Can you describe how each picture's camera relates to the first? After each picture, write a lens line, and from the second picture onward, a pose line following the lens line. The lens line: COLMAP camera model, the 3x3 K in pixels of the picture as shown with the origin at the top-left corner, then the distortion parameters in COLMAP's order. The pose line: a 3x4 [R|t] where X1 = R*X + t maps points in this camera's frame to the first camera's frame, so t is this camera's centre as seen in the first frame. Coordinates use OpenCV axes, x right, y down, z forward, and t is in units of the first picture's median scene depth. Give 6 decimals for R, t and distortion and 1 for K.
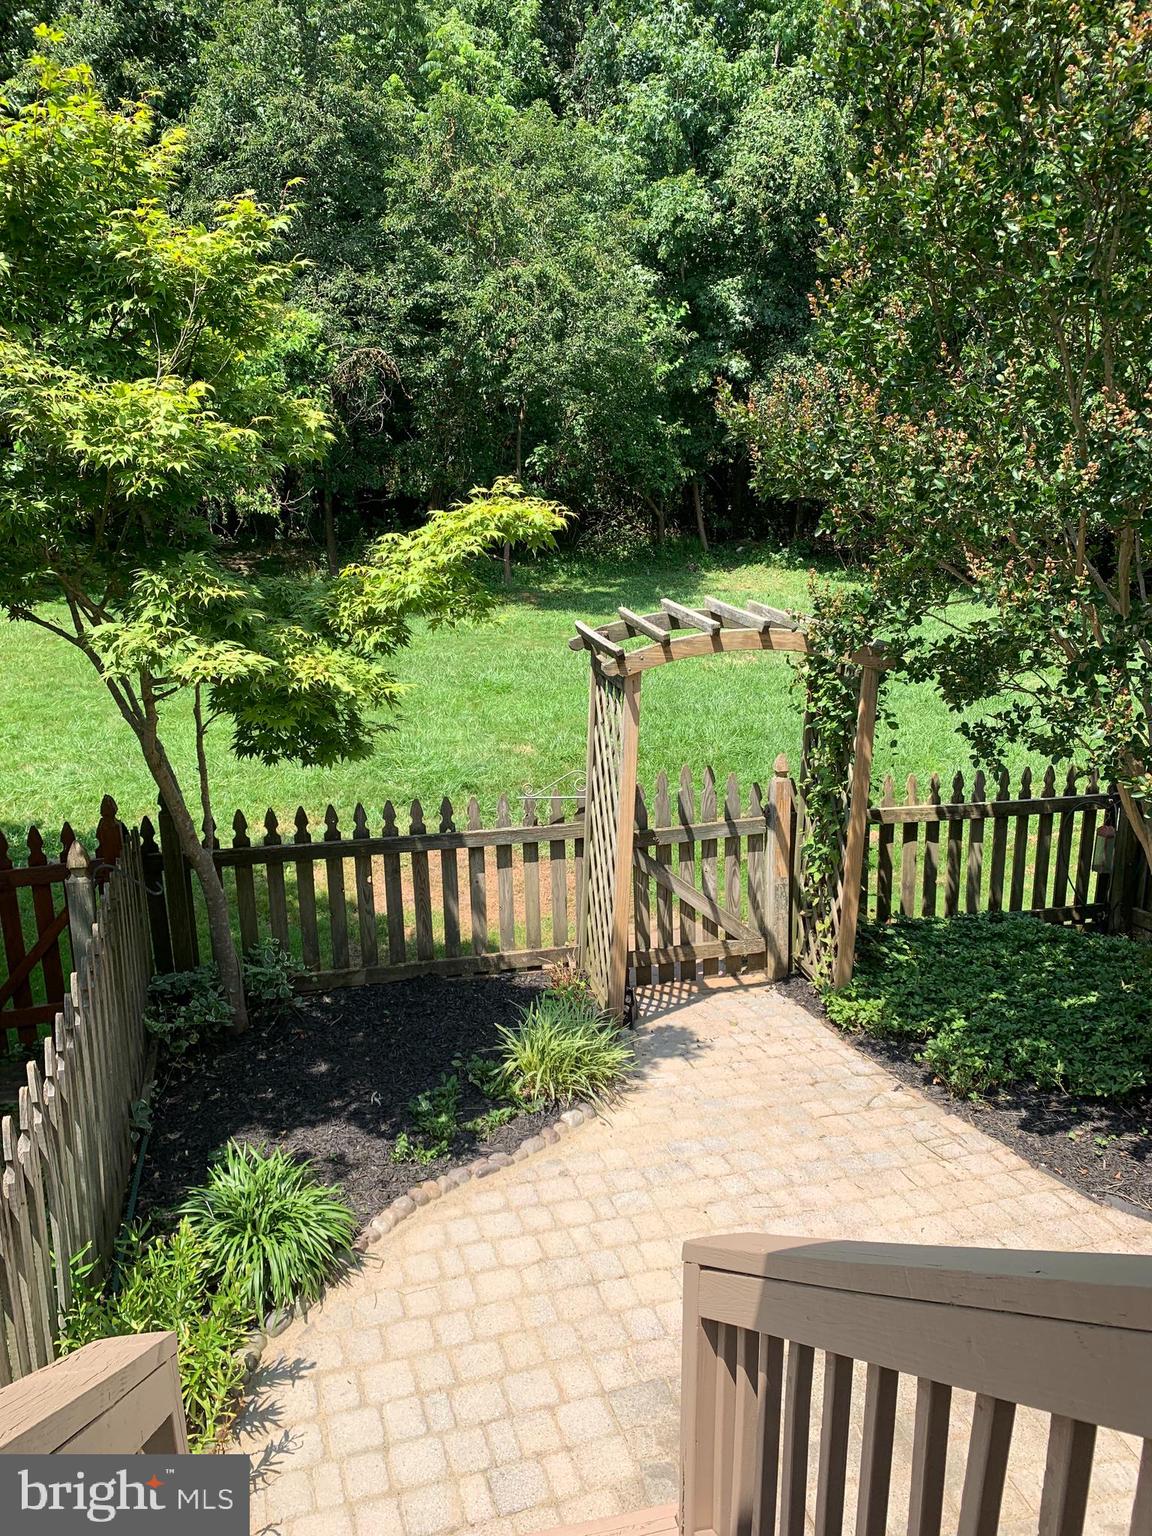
lens RADIAL K [[1207.3, 0, 576.0], [0, 1207.3, 768.0], [0, 0, 1]] dist [0.087221, -0.149579]
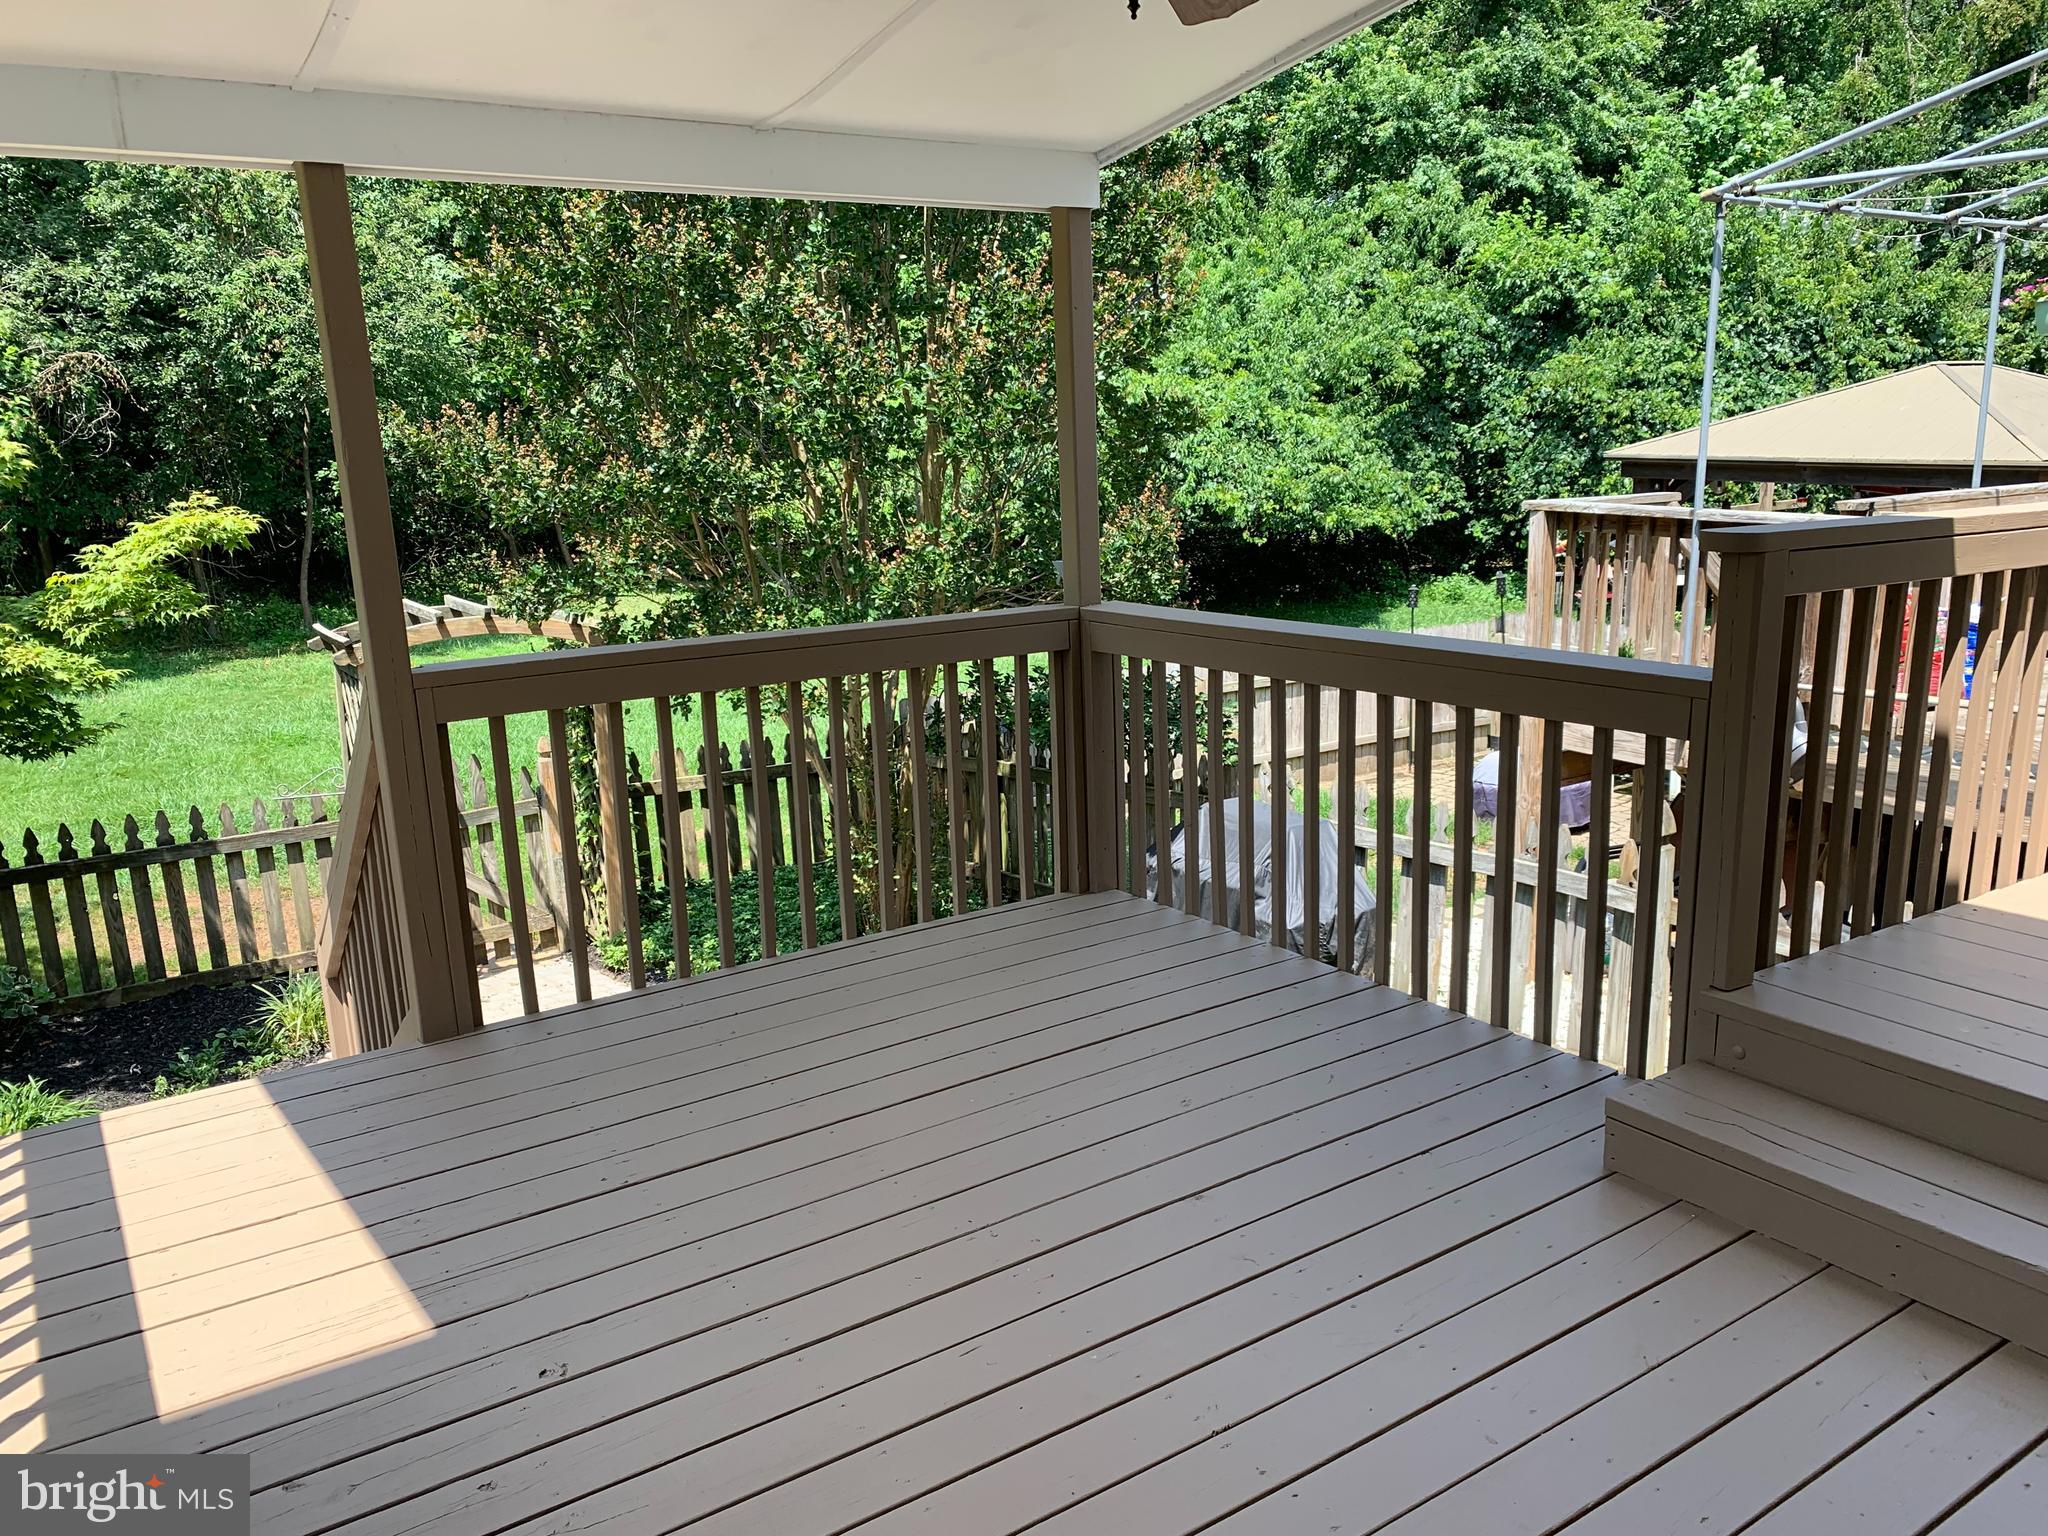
lens RADIAL K [[1530.2, 0, 1031.1], [0, 1530.2, 759.8], [0, 0, 1]] dist [0.068897, -0.072035]
pose [[0.933111, -0.101062, 0.345096, 0.098235], [0.122478, 0.991634, -0.040769, 0.118287], [-0.338088, 0.080308, 0.937682, -0.443930]]
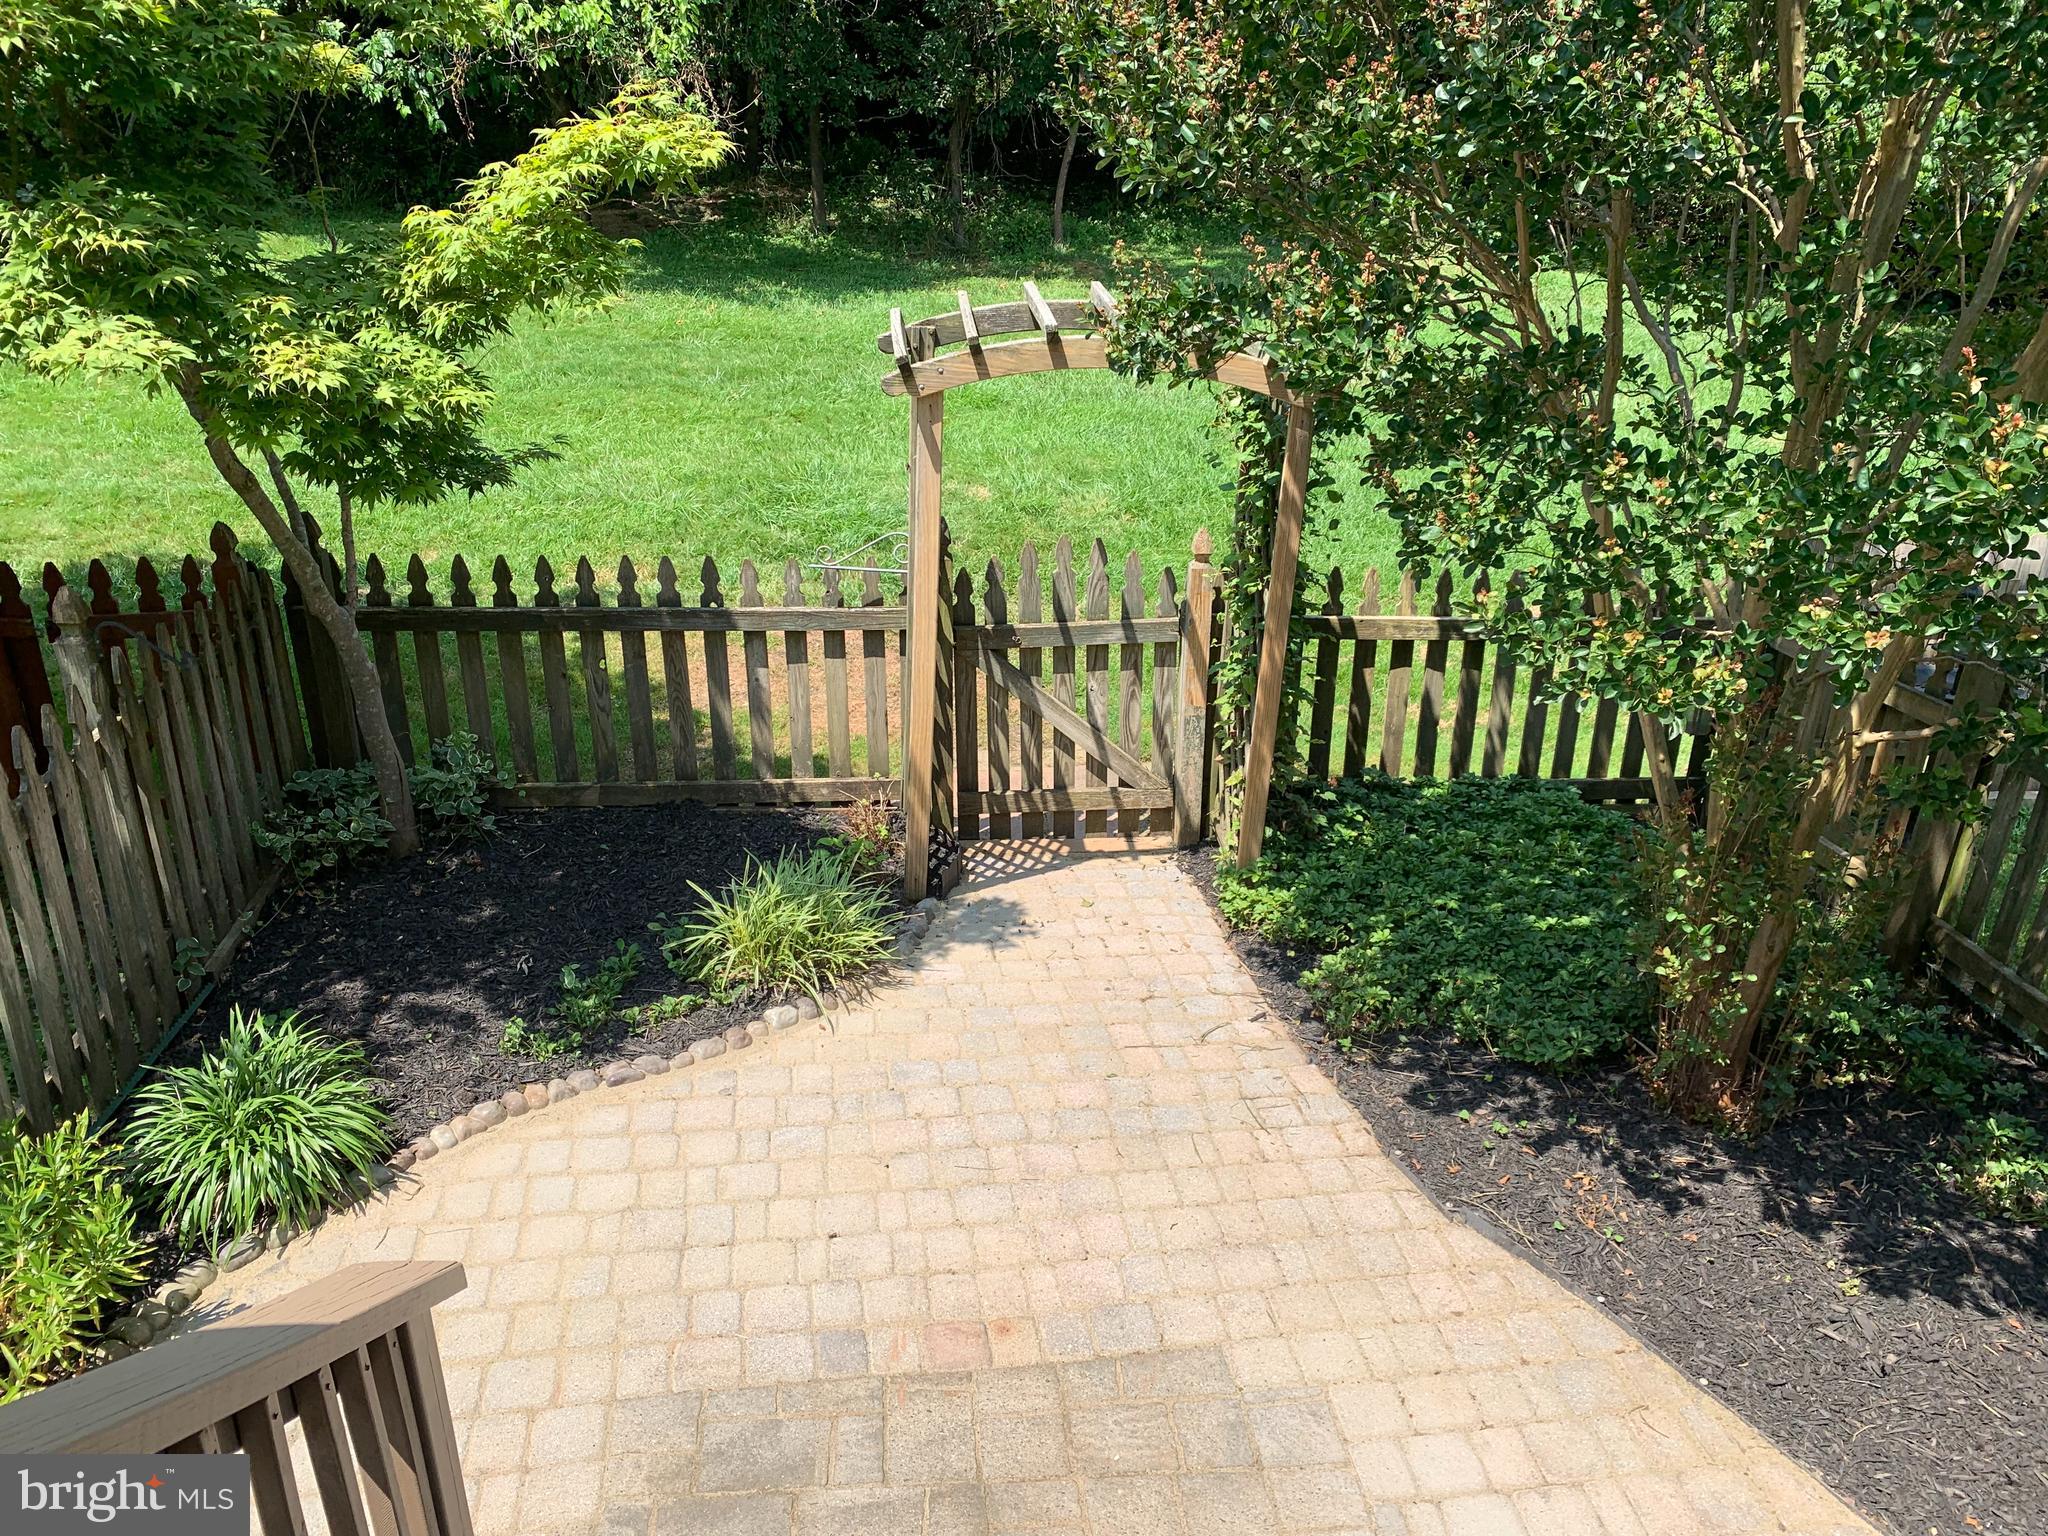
lens RADIAL K [[1609.7, 0, 1030.9], [0, 1609.7, 756.1], [0, 0, 1]] dist [0.087221, -0.149579]
pose [[0.990483, 0.083361, -0.109519, 0.182194], [-0.066075, 0.986024, 0.152943, -0.017953], [0.120738, -0.144251, 0.982148, 0.068620]]
